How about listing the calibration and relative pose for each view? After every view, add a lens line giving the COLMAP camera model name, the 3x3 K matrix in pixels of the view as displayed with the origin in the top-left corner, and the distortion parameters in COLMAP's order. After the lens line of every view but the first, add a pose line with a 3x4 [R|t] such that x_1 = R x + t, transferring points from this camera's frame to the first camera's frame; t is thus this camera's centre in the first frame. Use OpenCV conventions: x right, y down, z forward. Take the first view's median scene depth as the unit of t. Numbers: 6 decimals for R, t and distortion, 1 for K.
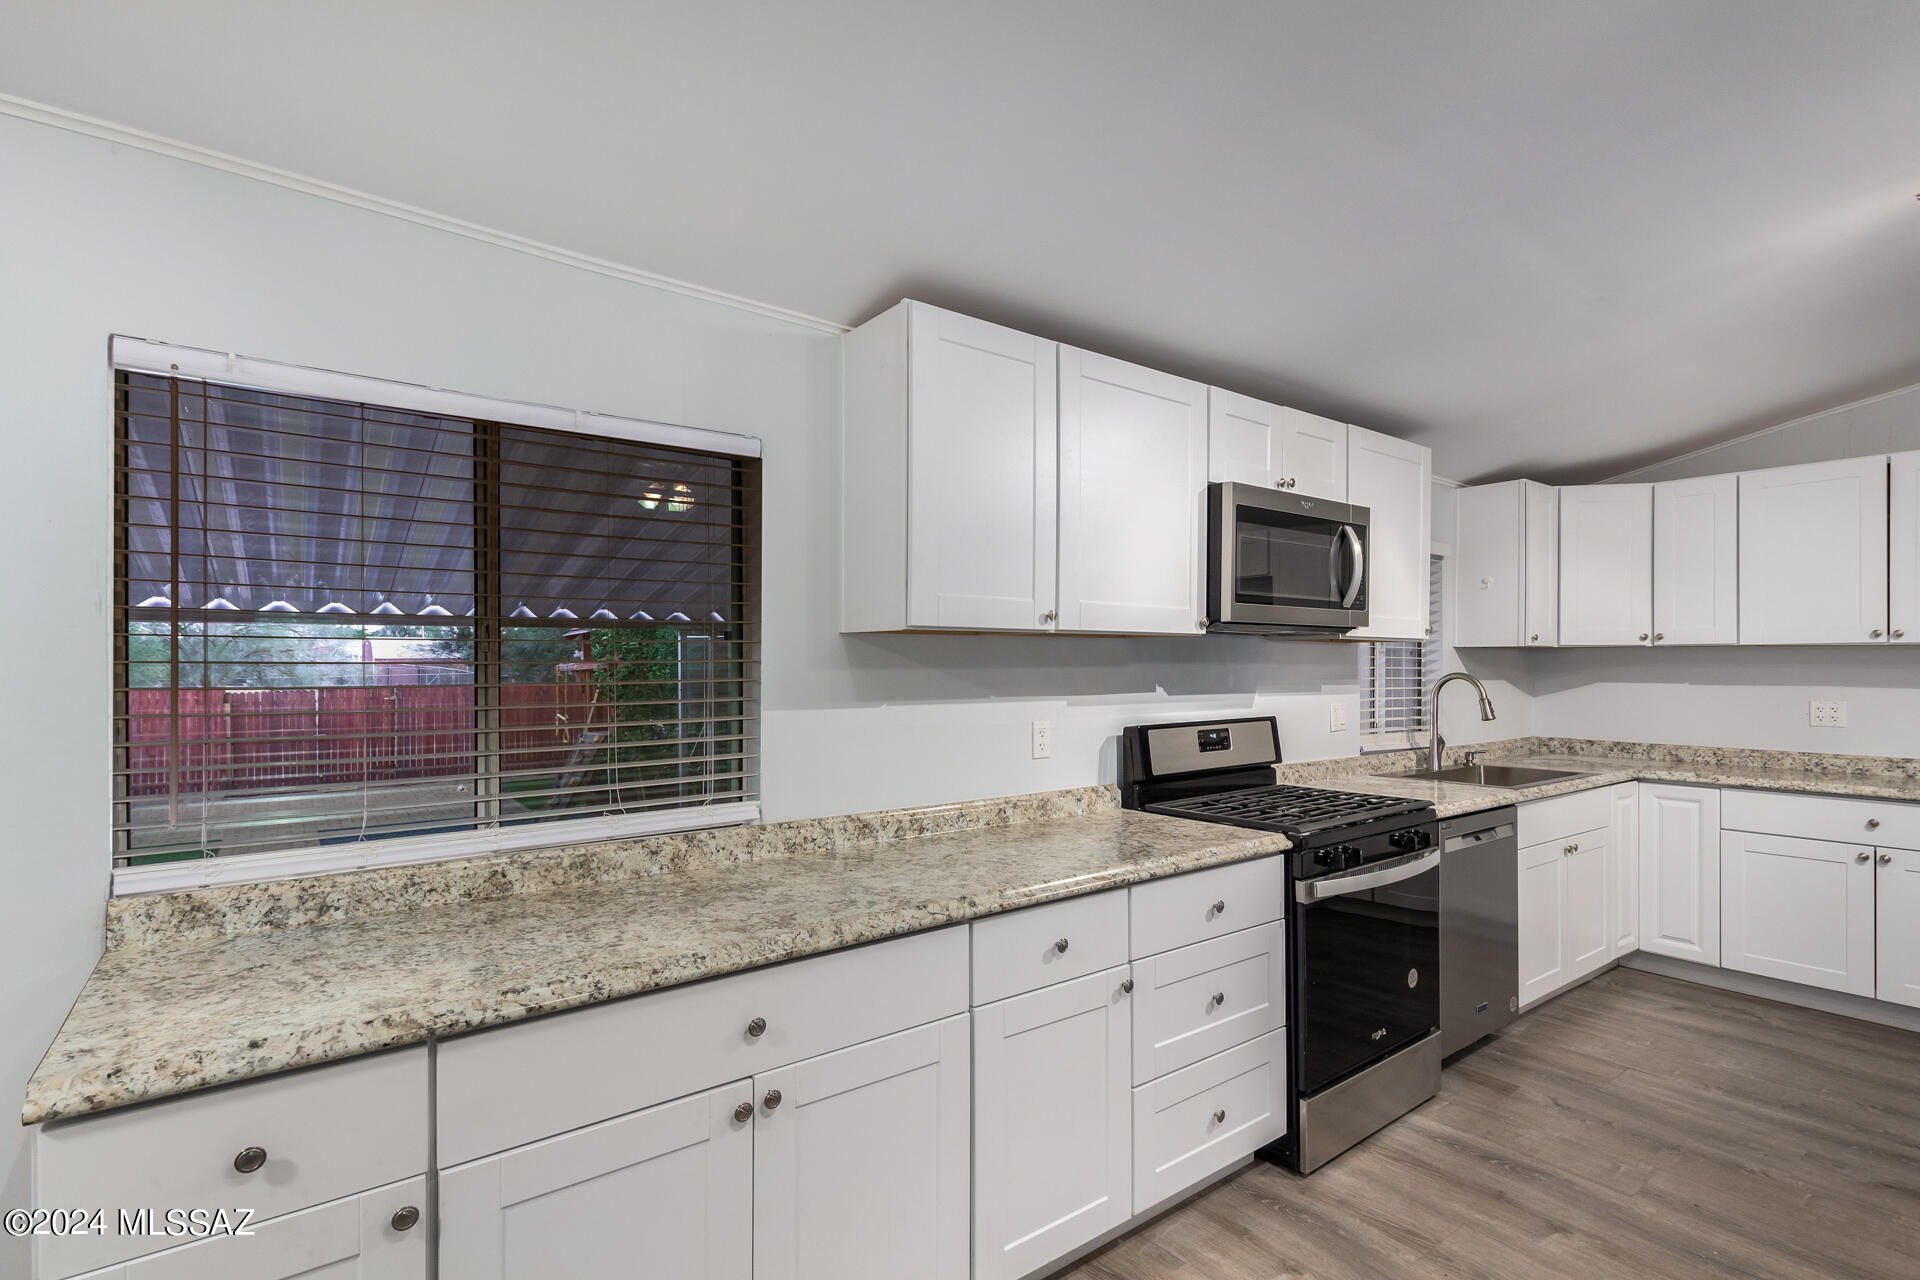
lens RADIAL K [[874.9, 0, 955.6], [0, 874.9, 652.3], [0, 0, 1]] dist [0.000550, -0.000419]
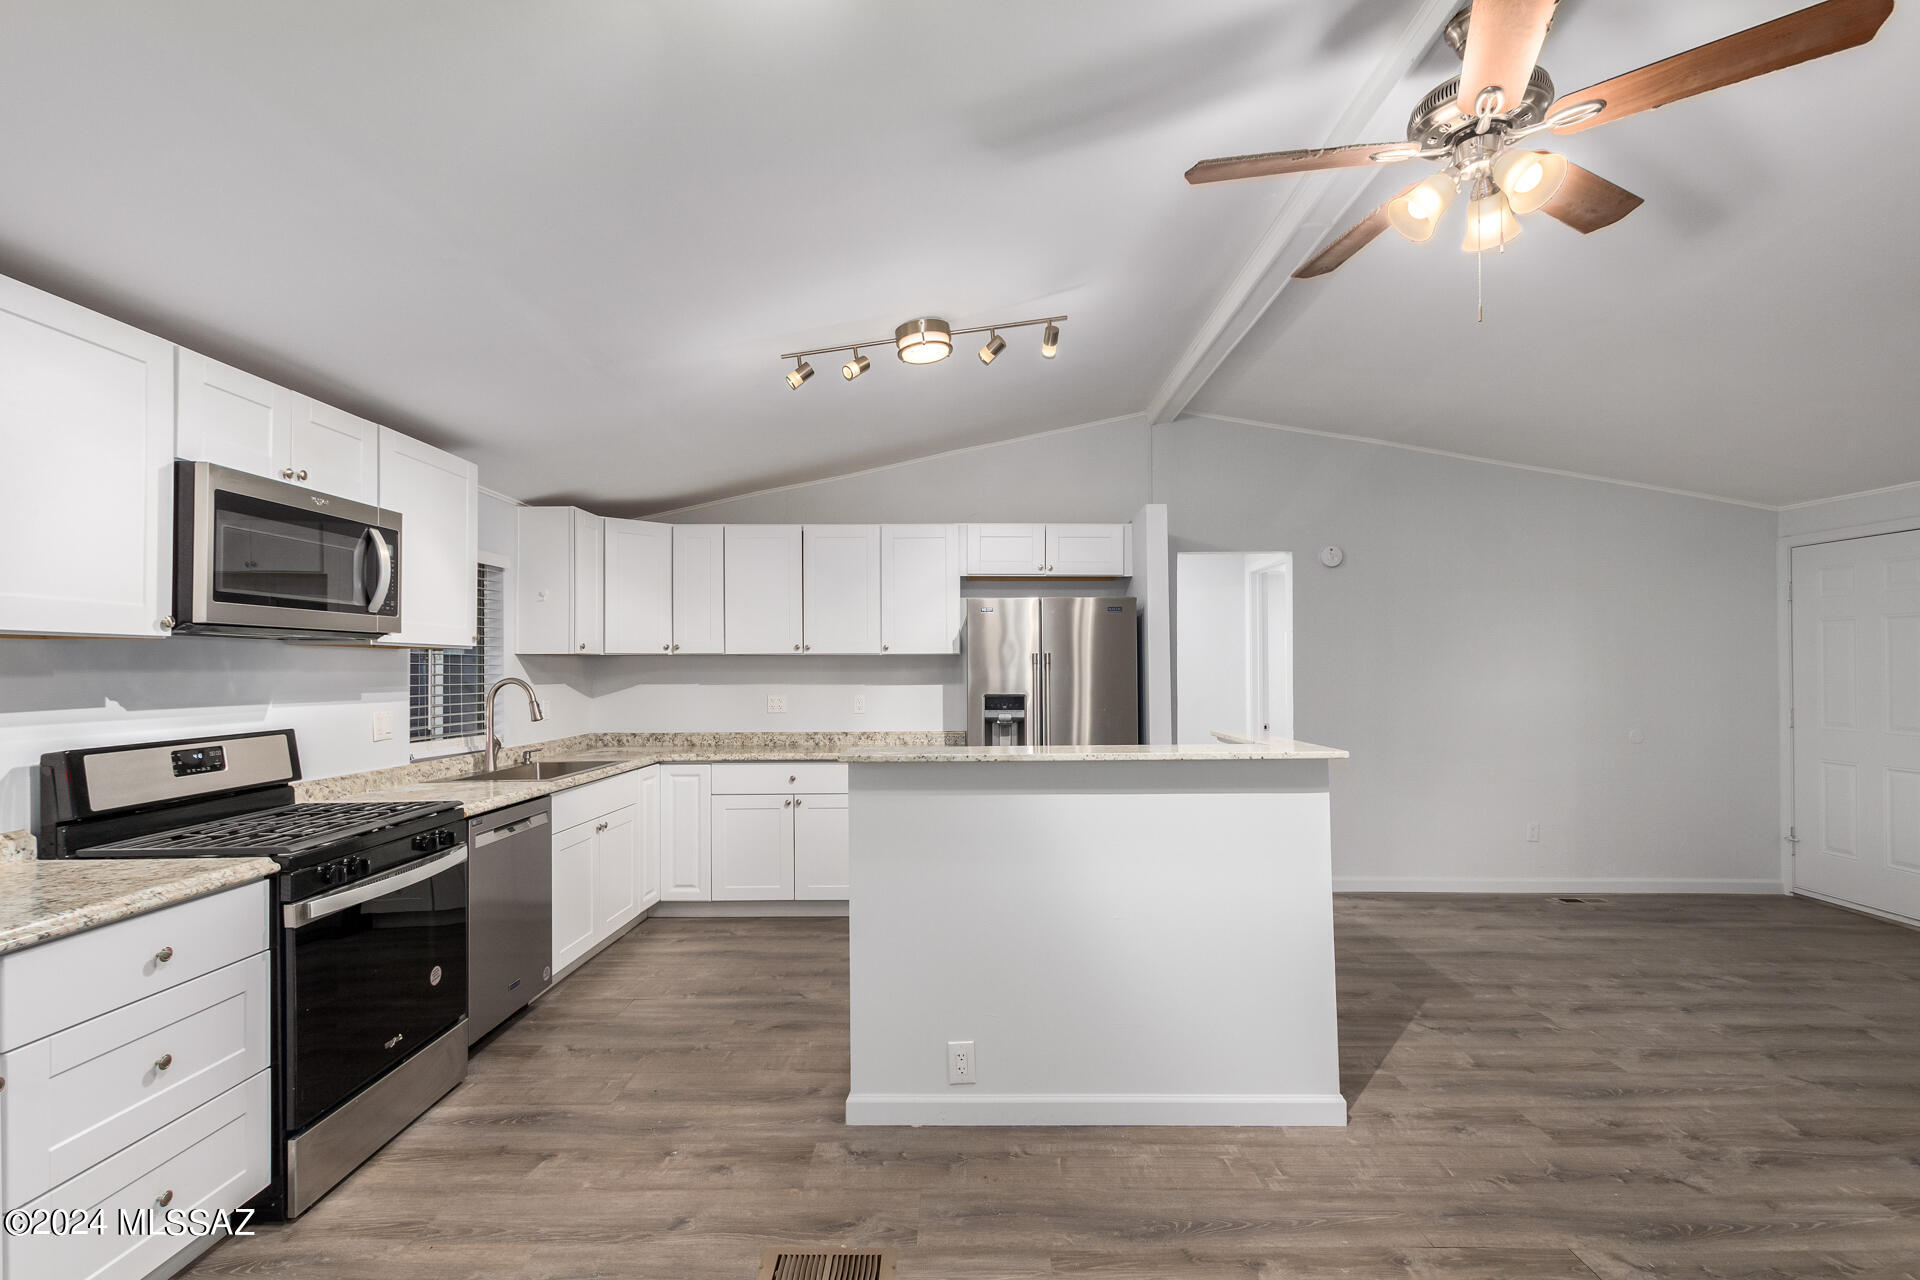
lens RADIAL K [[874.9, 0, 955.6], [0, 874.9, 652.3], [0, 0, 1]] dist [0.000550, -0.000419]
pose [[0.618350, 0.009483, 0.785846, 0.082951], [-0.003754, 0.999951, -0.009113, -0.000594], [-0.785894, 0.002685, 0.618356, -0.111865]]
